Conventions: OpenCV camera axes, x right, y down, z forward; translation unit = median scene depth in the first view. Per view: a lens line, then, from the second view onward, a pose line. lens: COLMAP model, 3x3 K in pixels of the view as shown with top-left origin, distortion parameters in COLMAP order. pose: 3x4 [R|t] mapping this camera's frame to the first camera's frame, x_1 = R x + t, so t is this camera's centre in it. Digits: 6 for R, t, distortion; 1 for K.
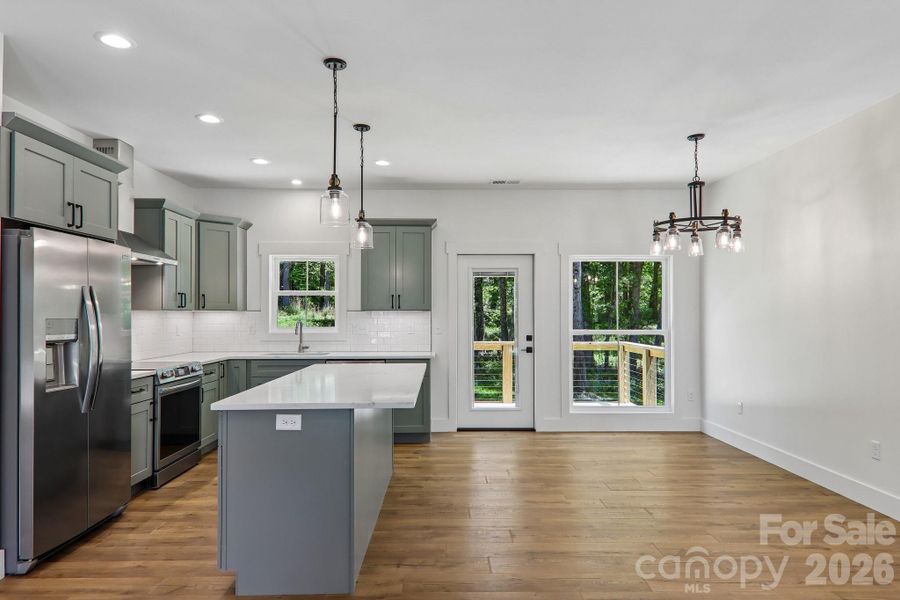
lens RADIAL K [[558.8, 0, 450.0], [0, 558.8, 307.5], [0, 0, 1]] dist [0.038362, -0.020646]
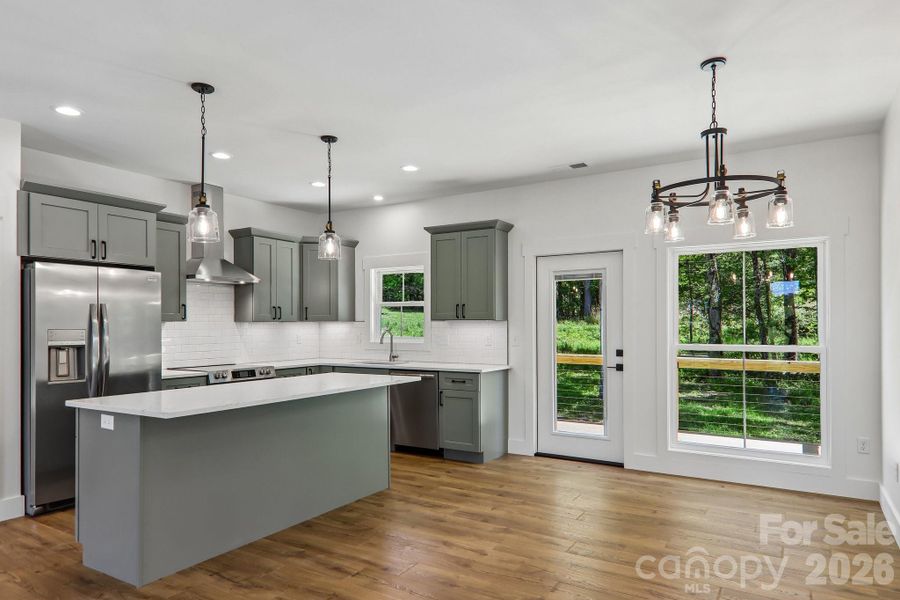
lens RADIAL K [[562.4, 0, 449.8], [0, 562.4, 324.8], [0, 0, 1]] dist [0.032455, -0.017602]
pose [[0.845083, -0.003044, -0.534626, 0.477664], [0.010234, 0.999893, 0.010484, 0.002919], [0.534537, -0.014331, 0.845023, 0.219306]]
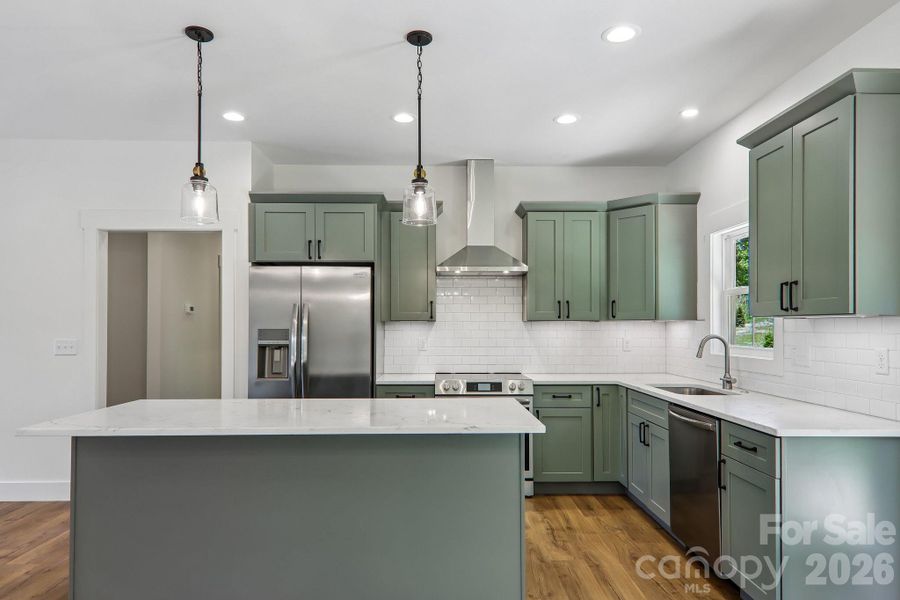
lens RADIAL K [[560.1, 0, 451.2], [0, 560.1, 323.0], [0, 0, 1]] dist [0.002192, 0.000061]
pose [[0.011011, -0.005791, -0.999923, 0.415867], [0.013659, 0.999891, -0.005640, 0.011696], [0.999846, -0.013596, 0.011089, 0.869242]]
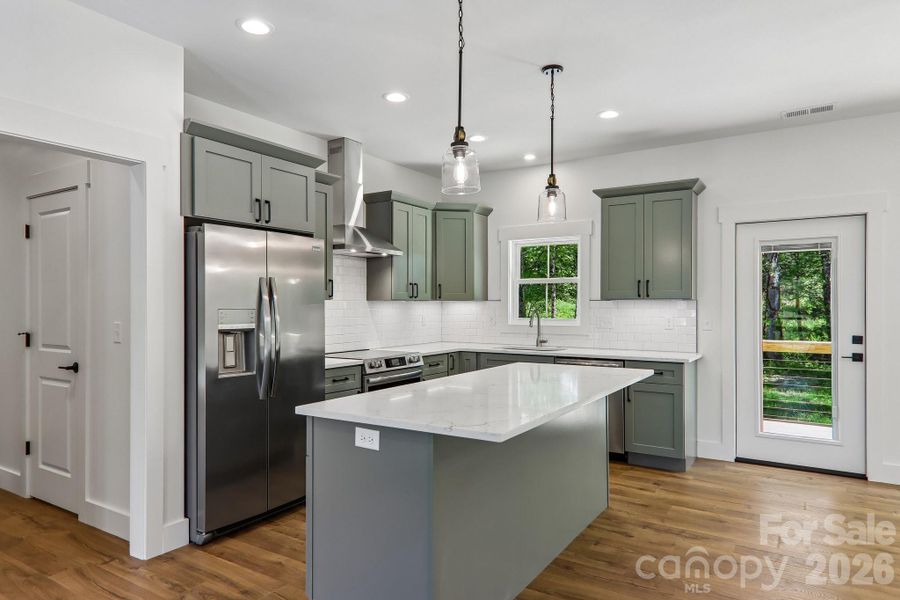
lens RADIAL K [[558.8, 0, 450.0], [0, 558.8, 307.5], [0, 0, 1]] dist [0.038362, -0.020646]
pose [[0.836243, 0.002863, -0.548351, 0.135065], [0.007081, 0.999847, 0.016019, 0.002013], [0.548313, -0.017279, 0.836095, 0.211142]]
